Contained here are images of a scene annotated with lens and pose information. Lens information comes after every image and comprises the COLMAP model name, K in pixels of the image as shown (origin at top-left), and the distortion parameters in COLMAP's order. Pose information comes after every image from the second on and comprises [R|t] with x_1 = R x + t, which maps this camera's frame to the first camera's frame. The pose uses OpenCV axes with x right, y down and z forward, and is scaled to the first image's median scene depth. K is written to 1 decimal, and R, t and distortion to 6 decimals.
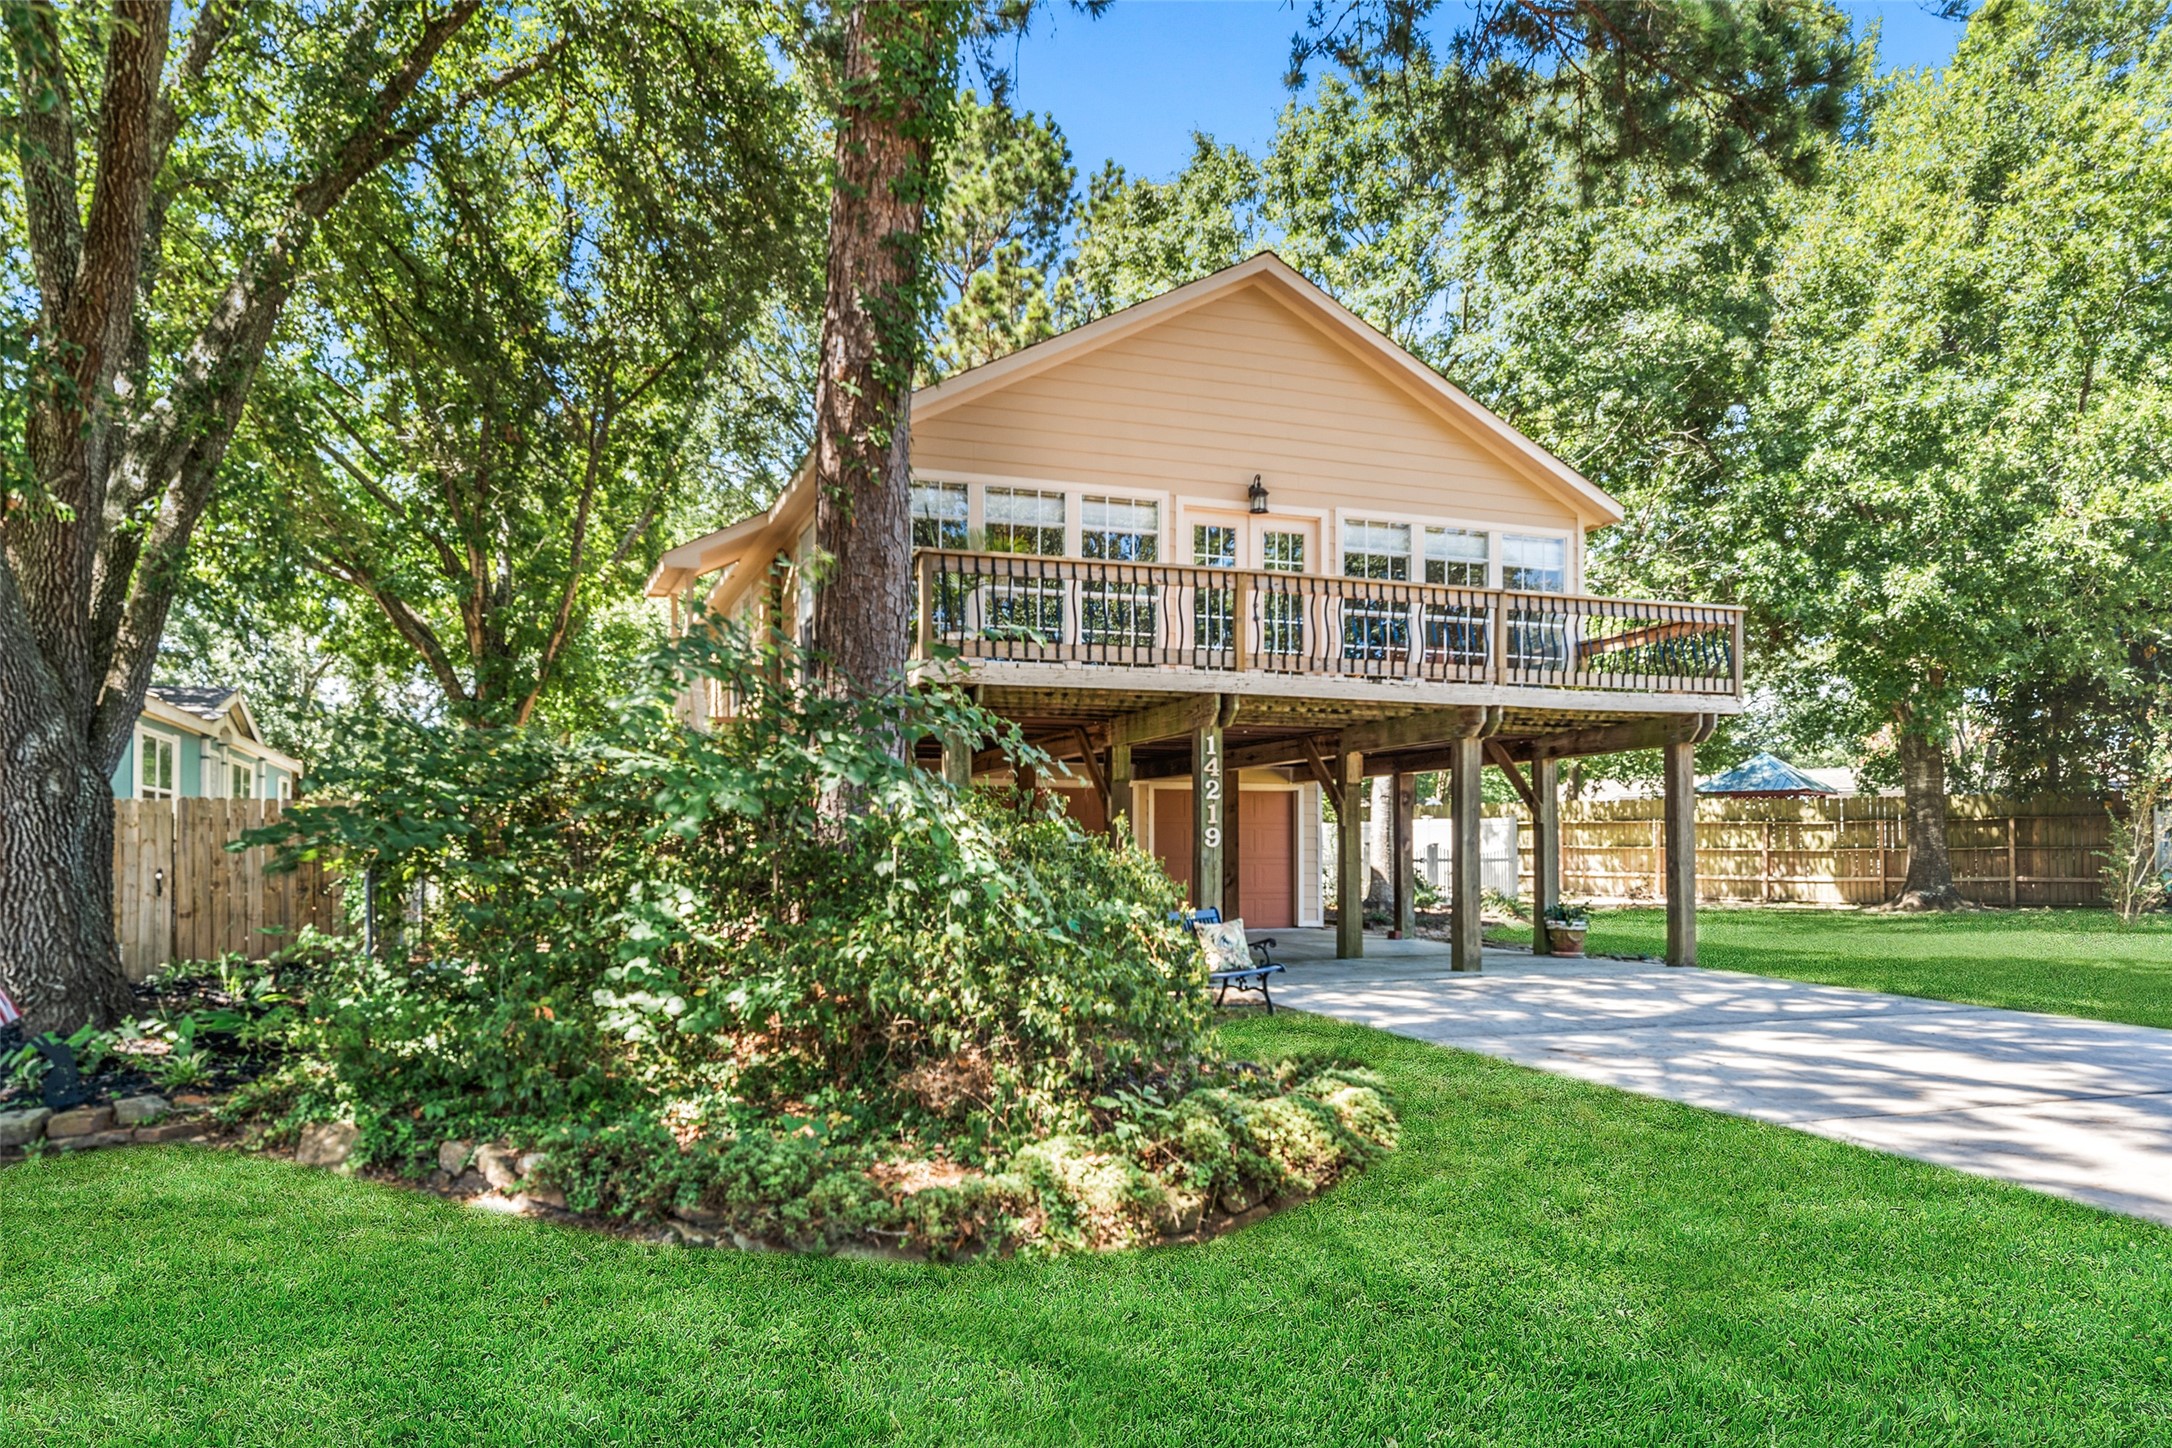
lens RADIAL K [[1443.4, 0, 1065.3], [0, 1443.4, 715.7], [0, 0, 1]] dist [-0.003177, 0.002260]
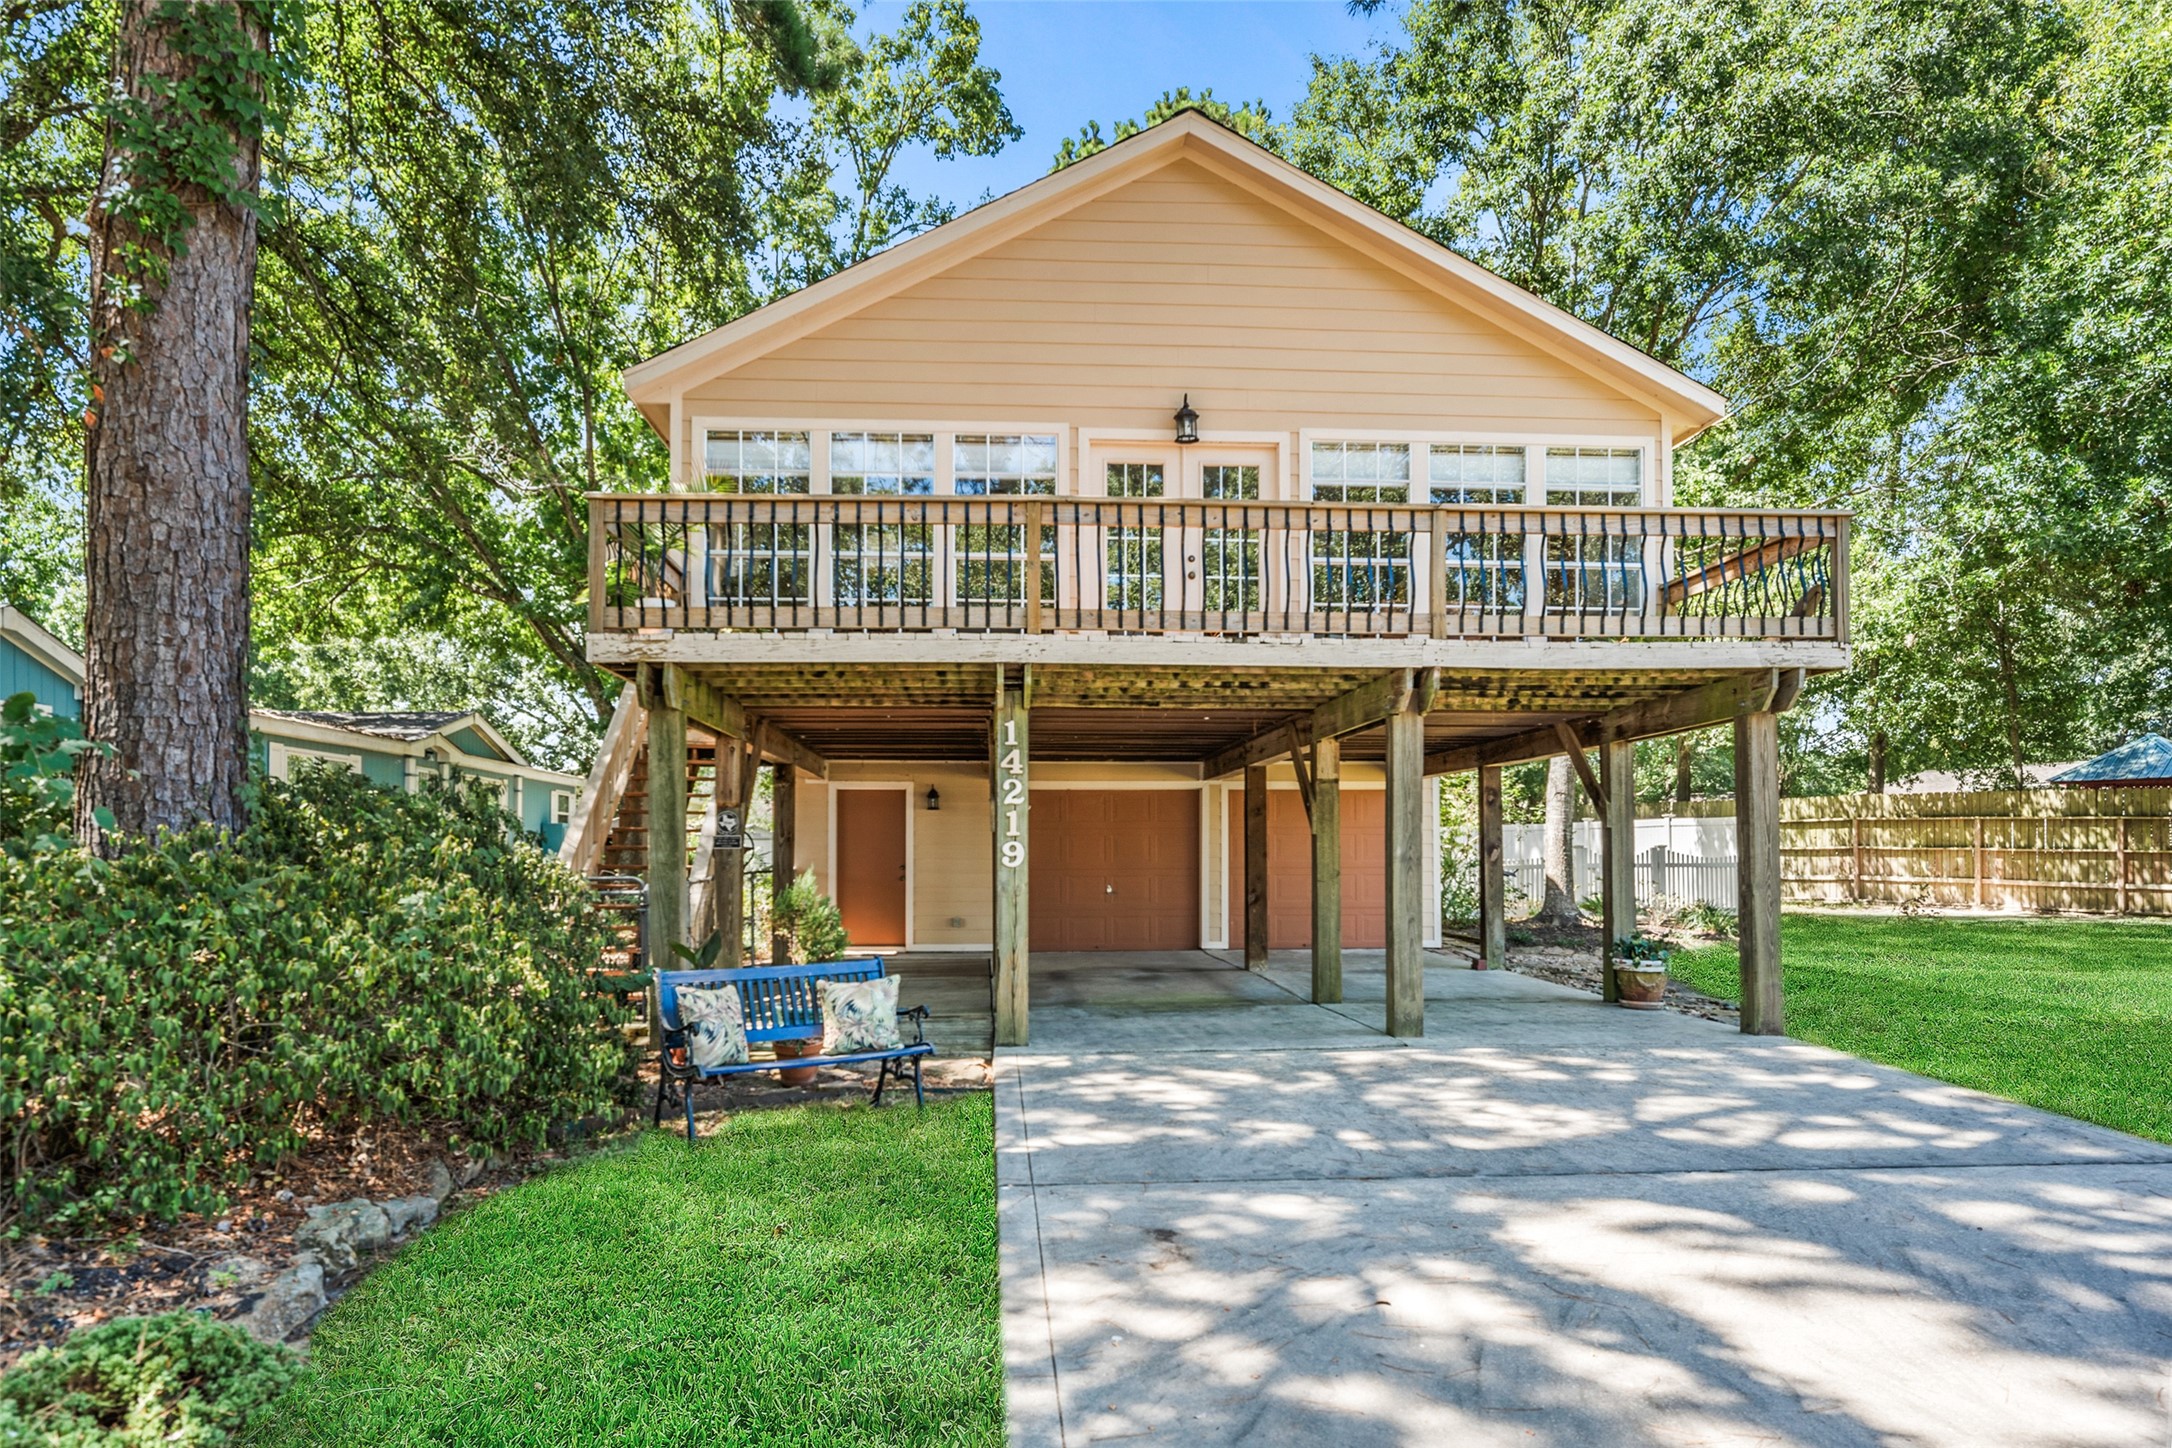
lens RADIAL K [[1300.0, 0, 1106.3], [0, 1300.0, 745.1], [0, 0, 1]] dist [0.002751, 0.000929]
pose [[0.963828, -0.024183, -0.265424, 0.260222], [0.028282, 0.999532, 0.011631, 0.016096], [0.265019, -0.018717, 0.964062, 0.278080]]
